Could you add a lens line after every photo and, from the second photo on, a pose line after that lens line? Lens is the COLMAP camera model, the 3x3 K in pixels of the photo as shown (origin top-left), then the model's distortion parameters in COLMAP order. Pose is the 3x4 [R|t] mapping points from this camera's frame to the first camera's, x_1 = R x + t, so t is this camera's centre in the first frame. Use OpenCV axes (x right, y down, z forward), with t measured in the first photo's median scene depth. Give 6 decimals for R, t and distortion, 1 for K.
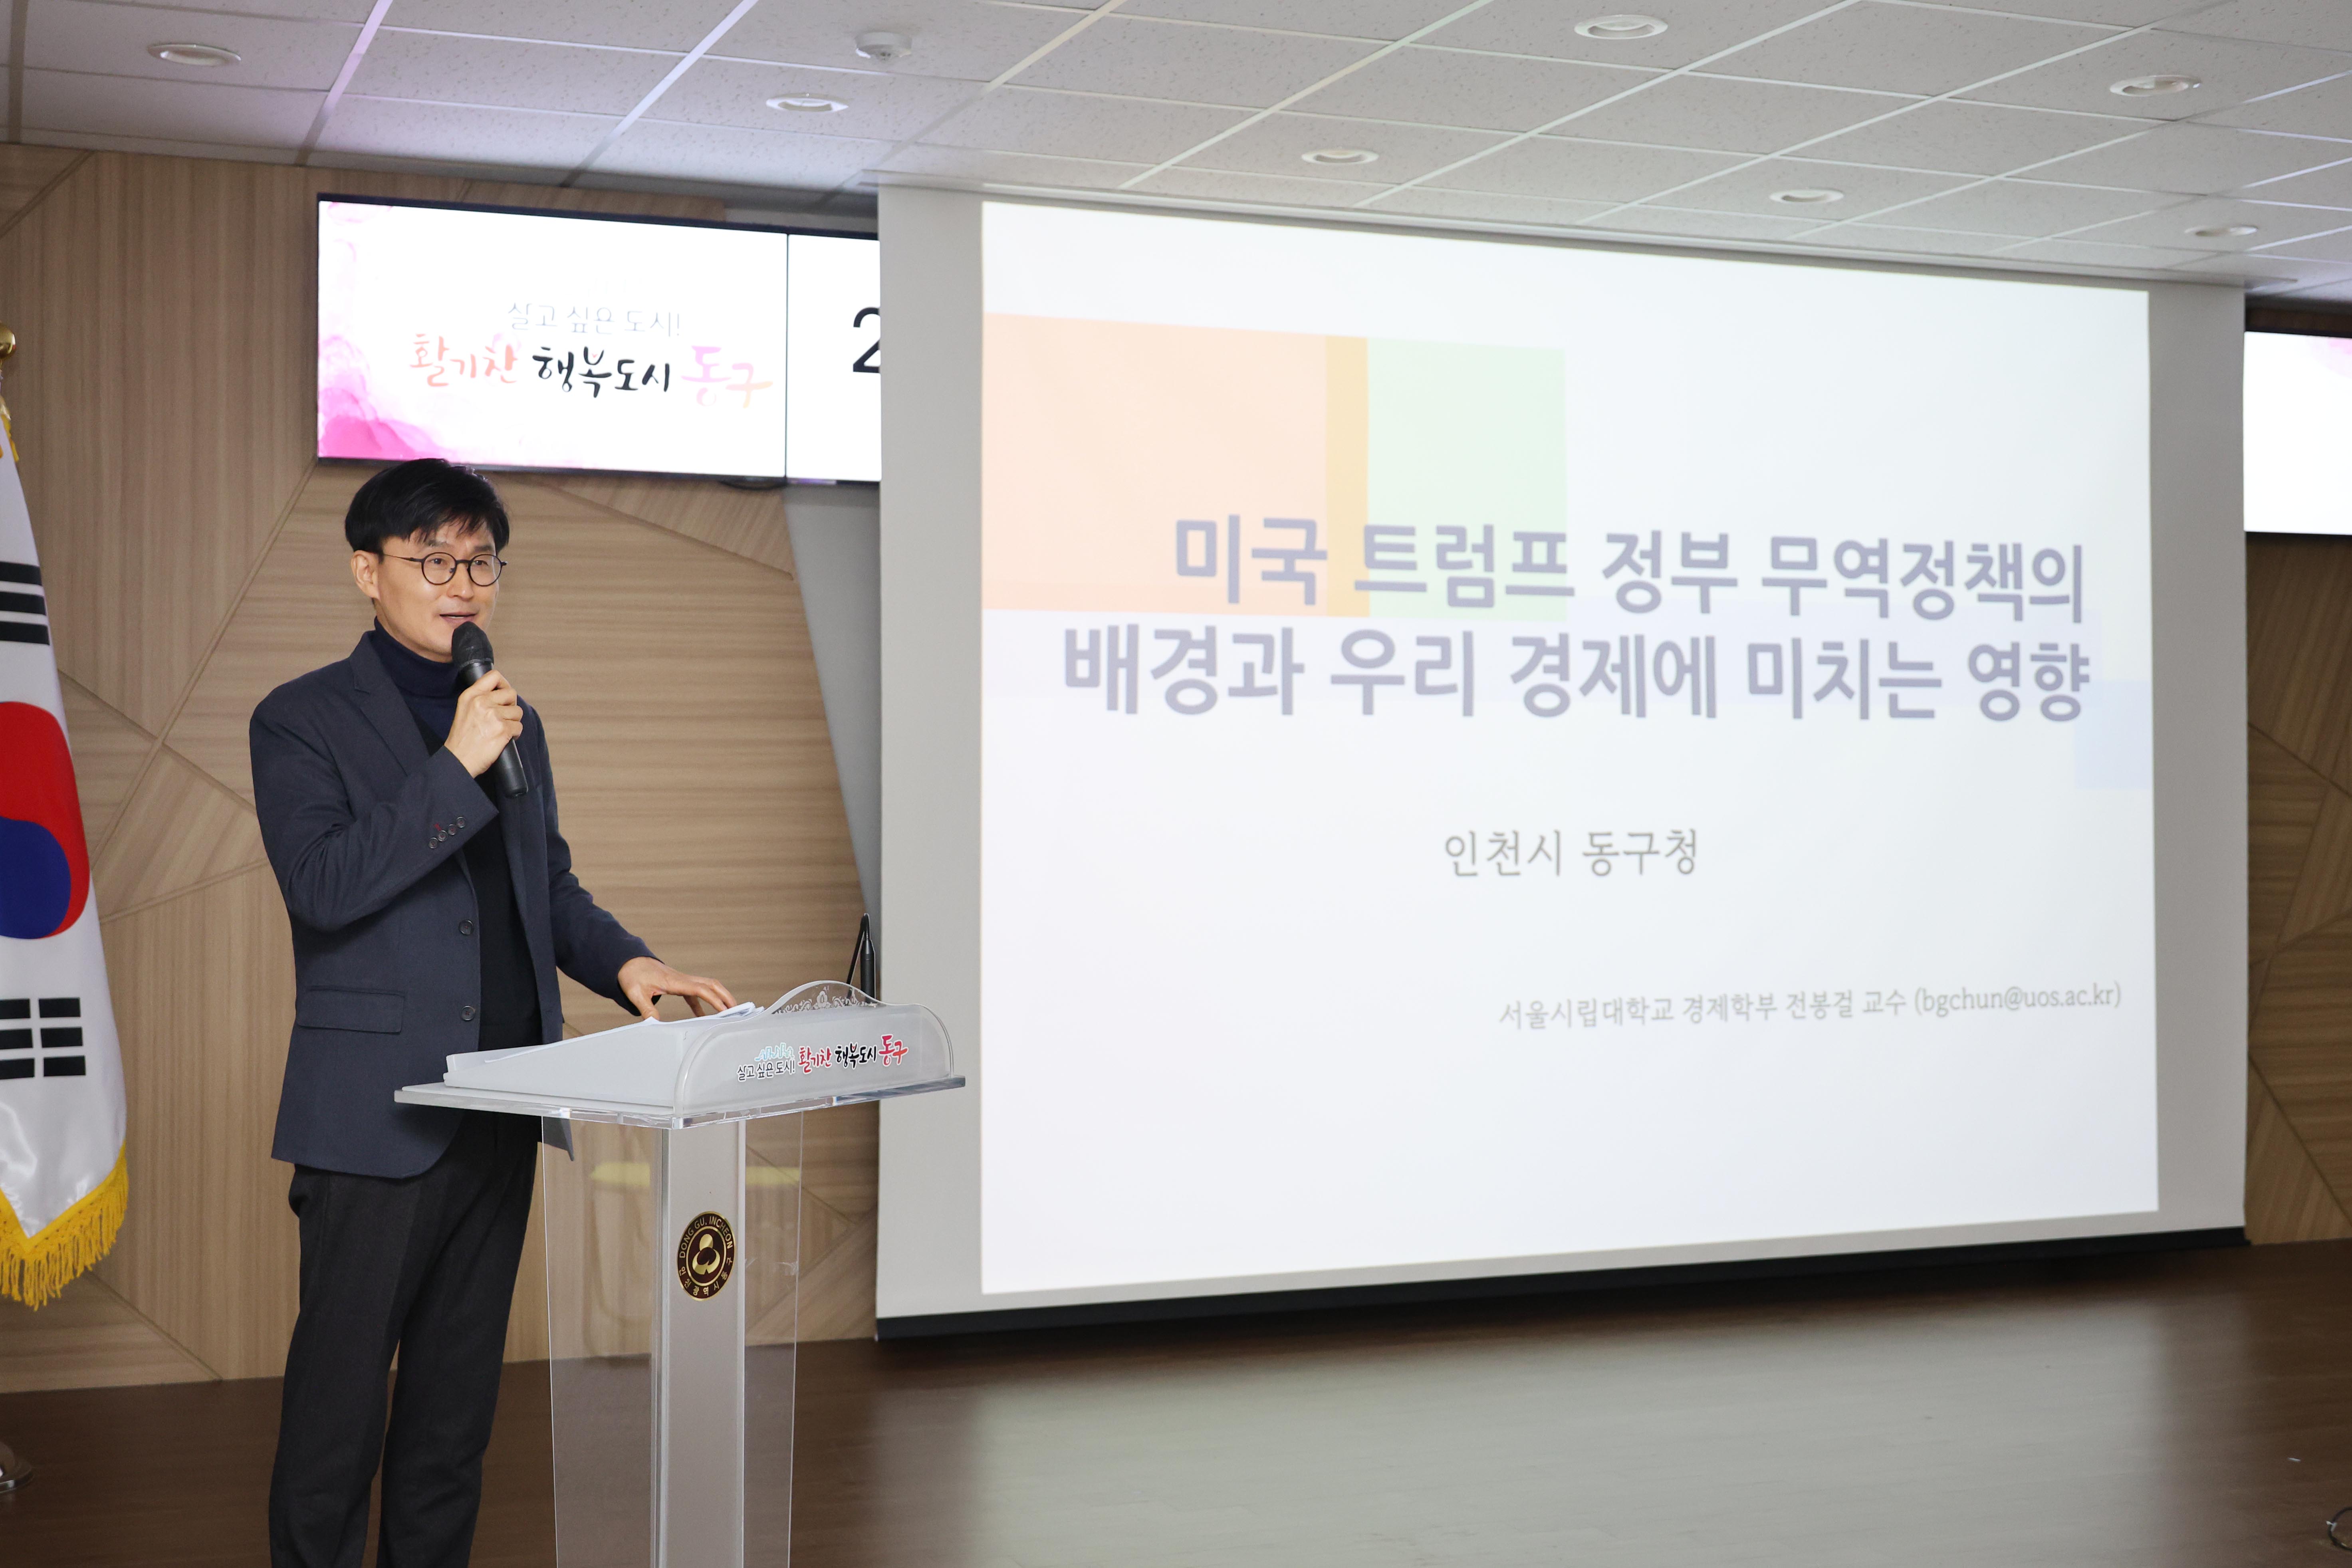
lens RADIAL K [[3043.3, 0, 1176.0], [0, 3043.3, 787.7], [0, 0, 1]] dist [0.022605, 0.000000]
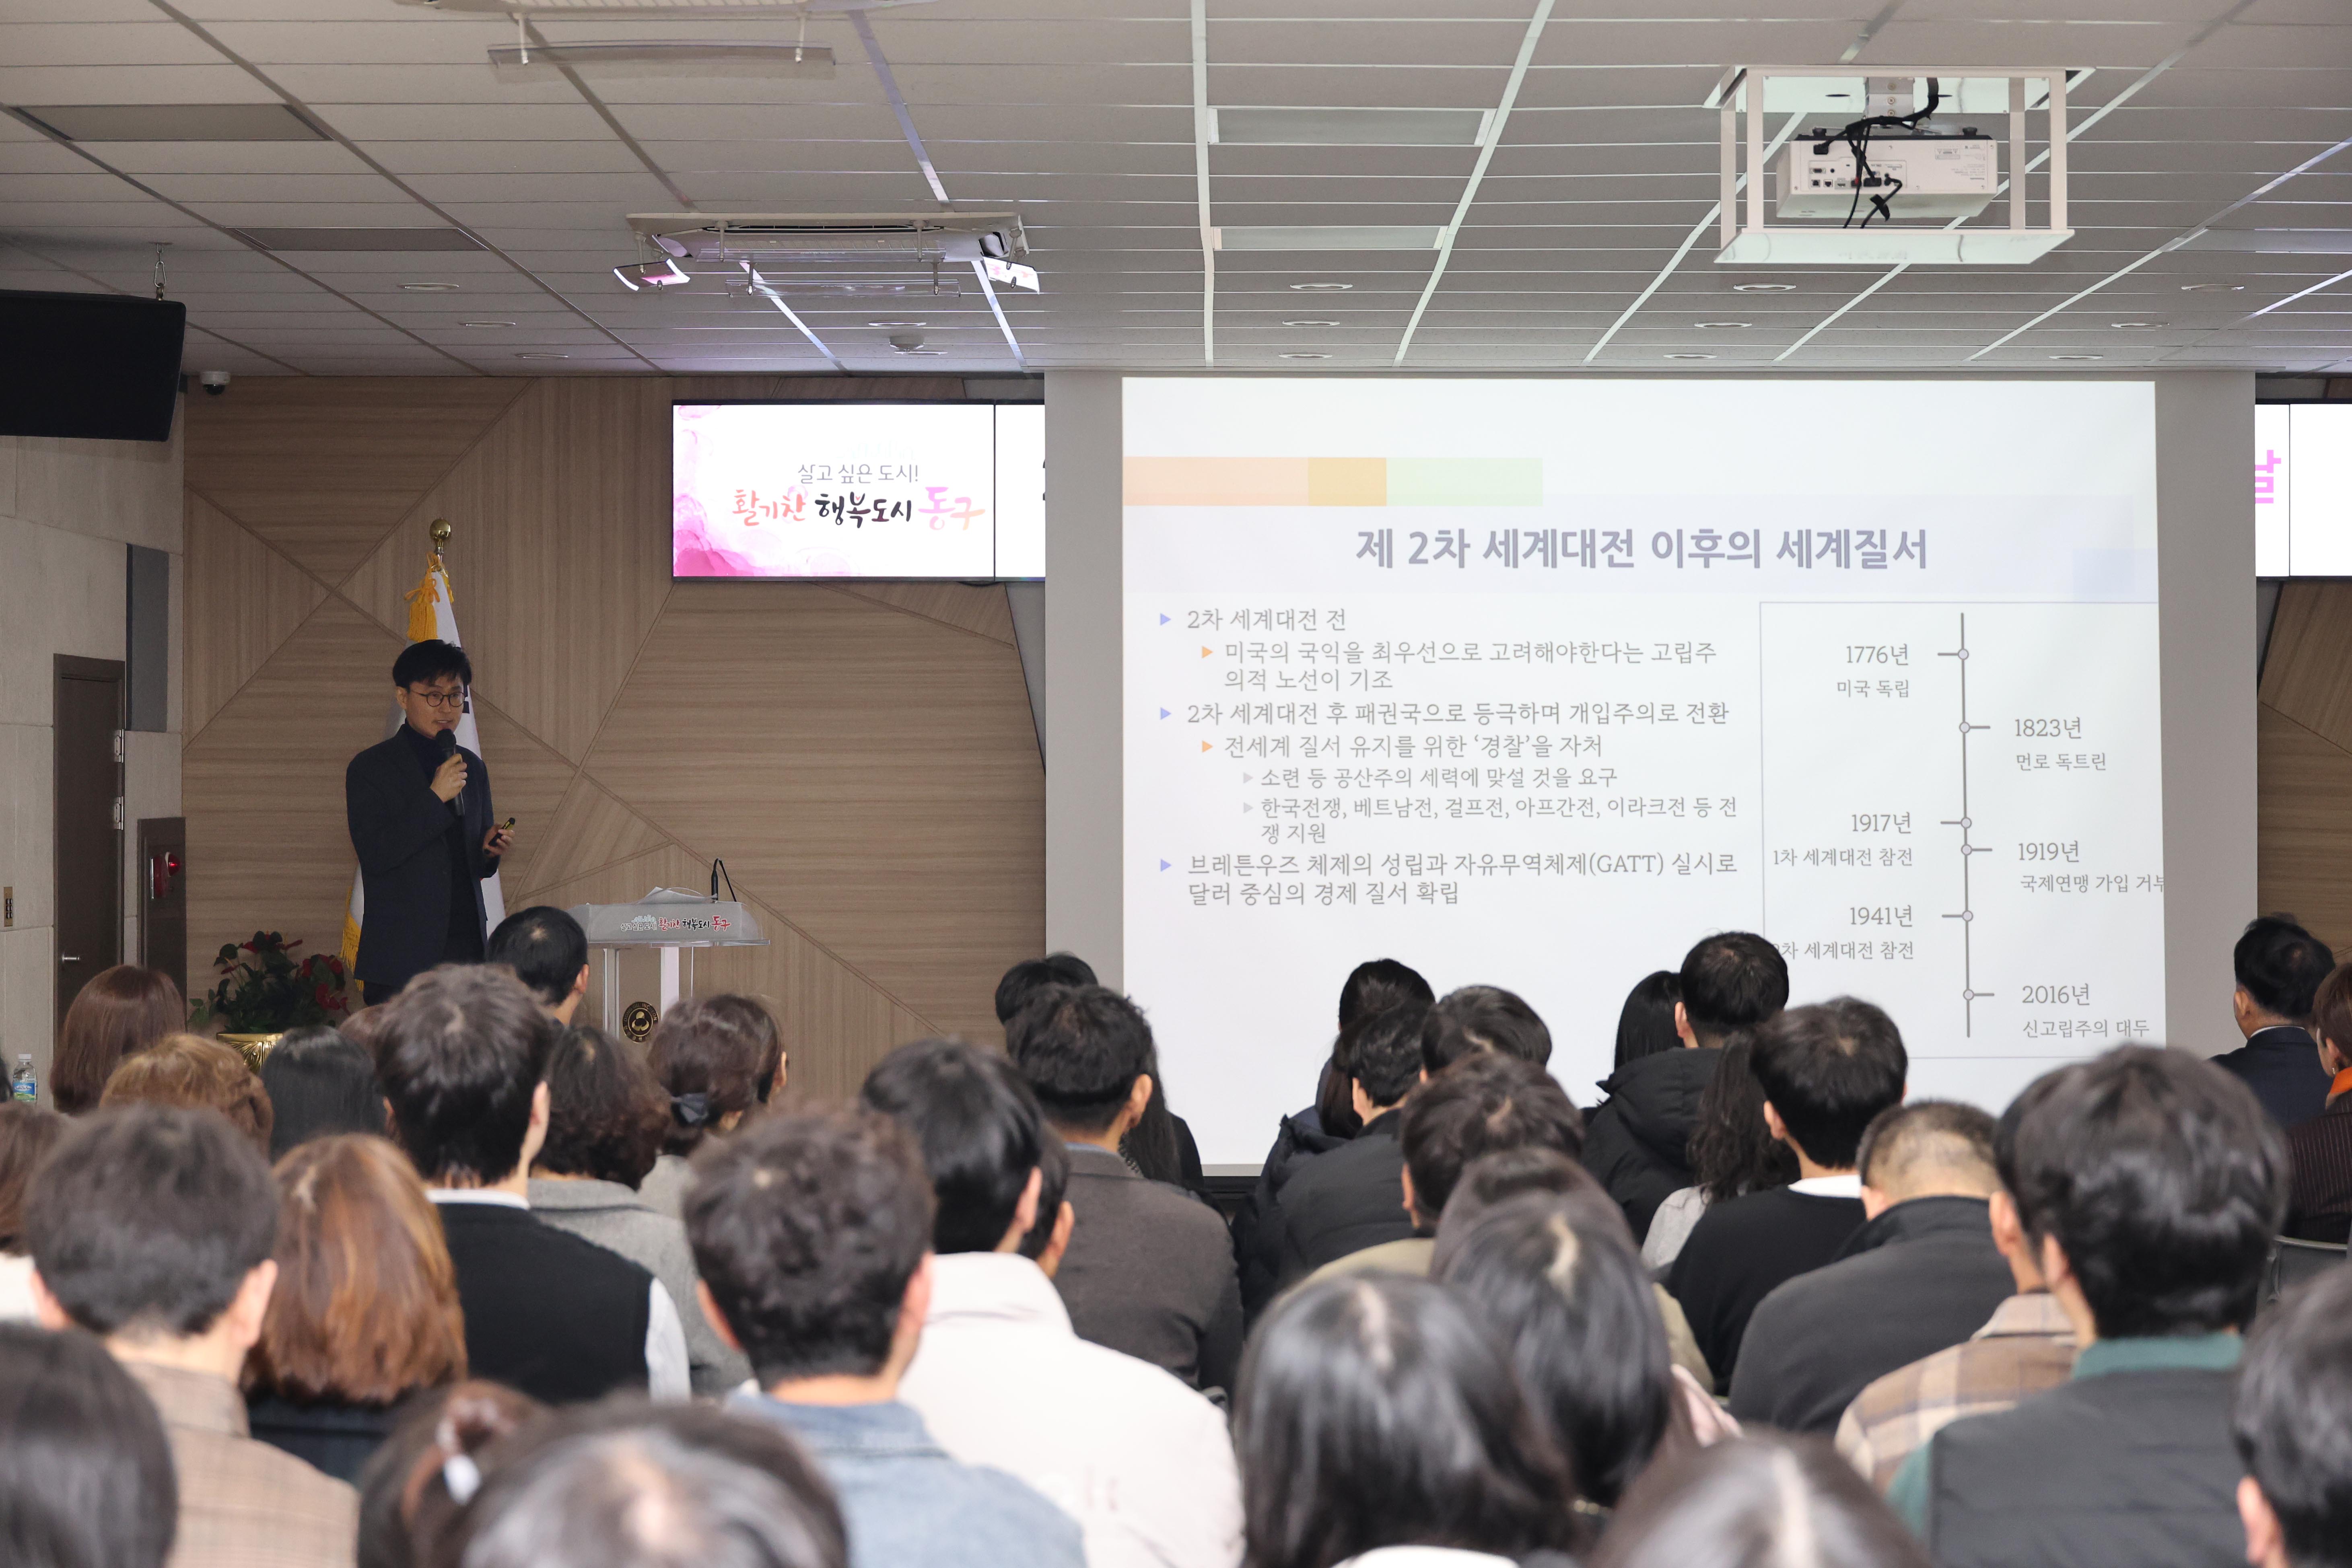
lens RADIAL K [[5552.7, 0, 1177.4], [0, 5552.7, 783.8], [0, 0, 1]] dist [0.029417, 0.000000]
pose [[0.922811, -0.006583, -0.385196, 0.949537], [0.001409, 0.999905, -0.013713, 0.028257], [0.385250, 0.012111, 0.922733, -1.345256]]
